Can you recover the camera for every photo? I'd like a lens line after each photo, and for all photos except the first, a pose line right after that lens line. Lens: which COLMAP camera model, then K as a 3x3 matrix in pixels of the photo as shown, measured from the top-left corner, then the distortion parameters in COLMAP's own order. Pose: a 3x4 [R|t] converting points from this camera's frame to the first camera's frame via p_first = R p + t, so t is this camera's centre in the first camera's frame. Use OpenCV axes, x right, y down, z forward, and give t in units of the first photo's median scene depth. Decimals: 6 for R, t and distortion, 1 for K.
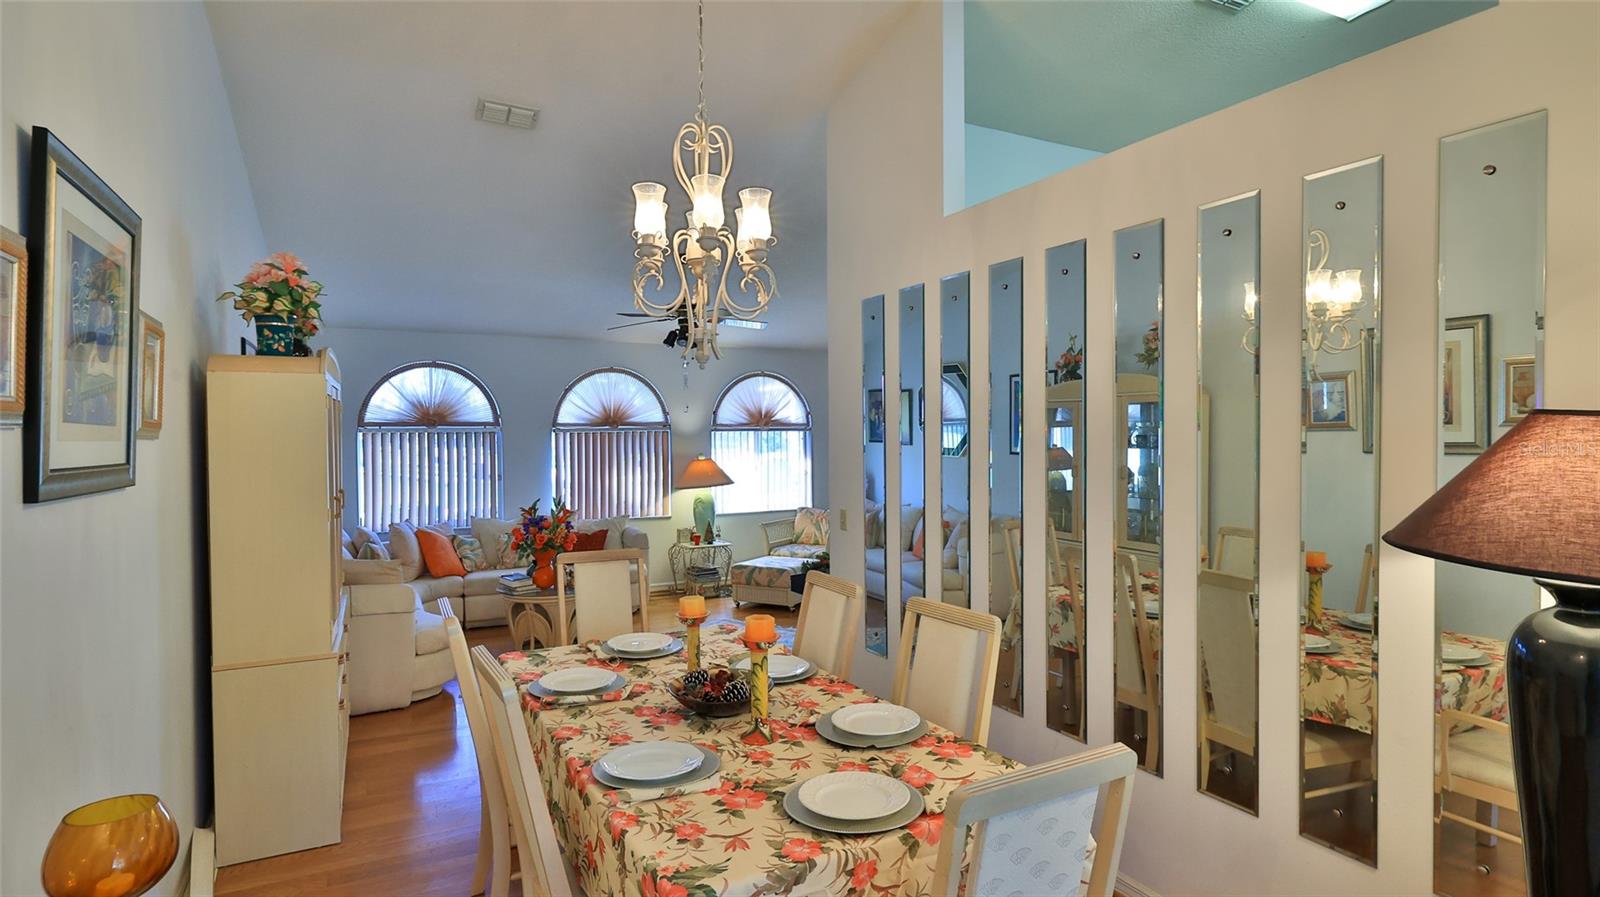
lens RADIAL K [[826.7, 0, 780.3], [0, 826.7, 440.1], [0, 0, 1]] dist [0.006183, -0.001259]
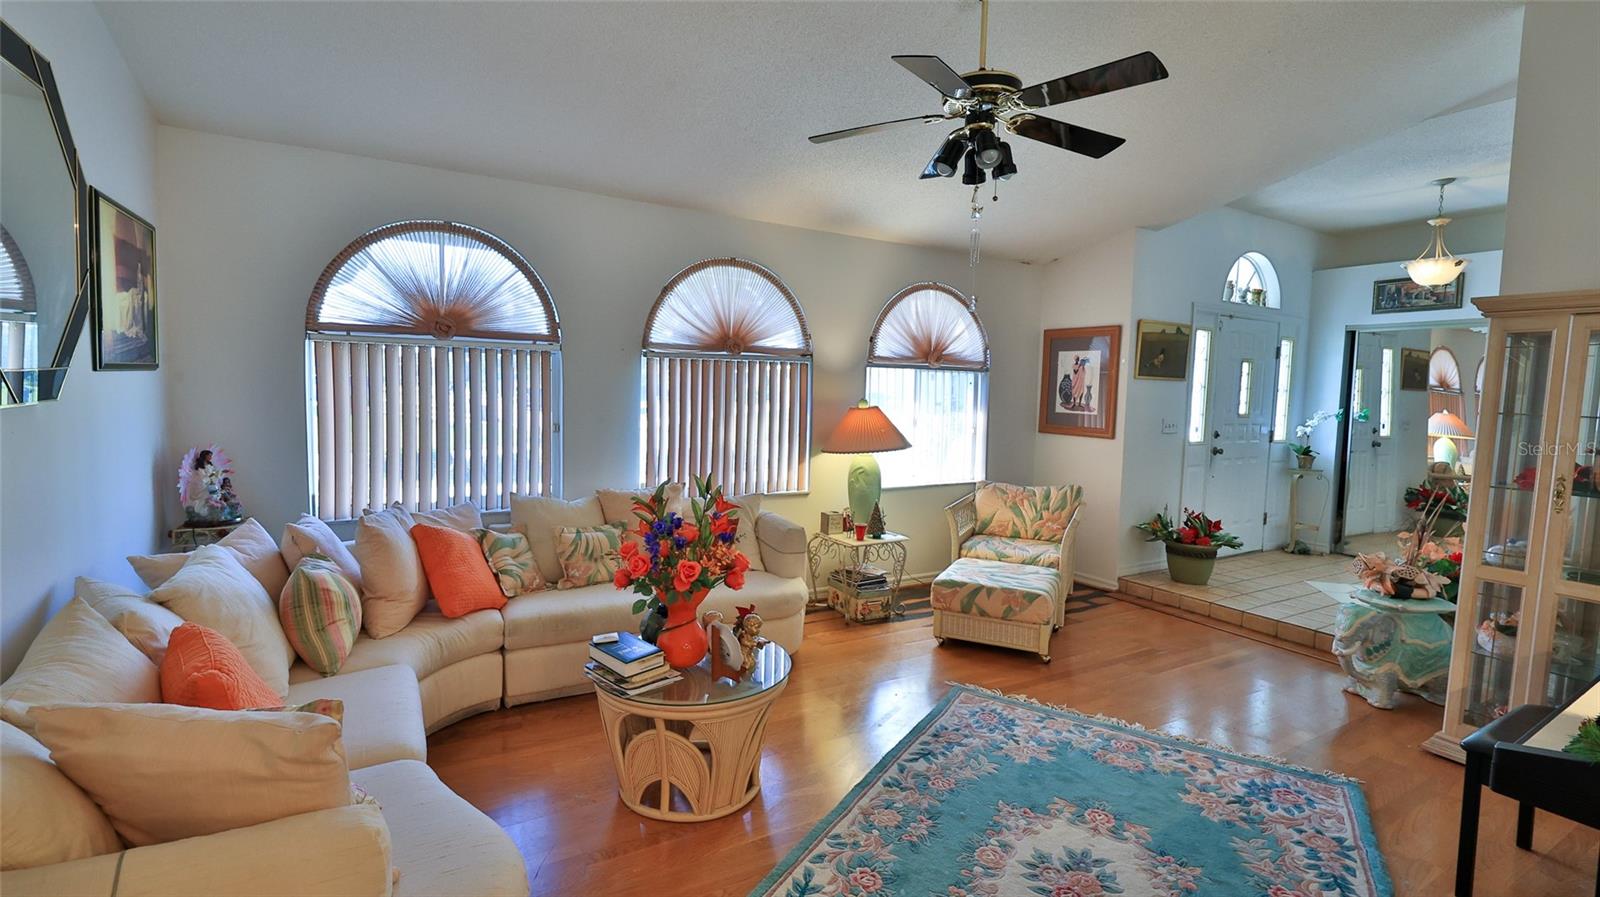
lens RADIAL K [[706.8, 0, 780.7], [0, 706.8, 429.4], [0, 0, 1]] dist [0.001533, 0.000330]
pose [[0.997863, 0.029526, 0.058297, -0.199186], [-0.032683, 0.998009, 0.053950, 0.012703], [-0.056588, -0.055740, 0.996840, 0.460246]]
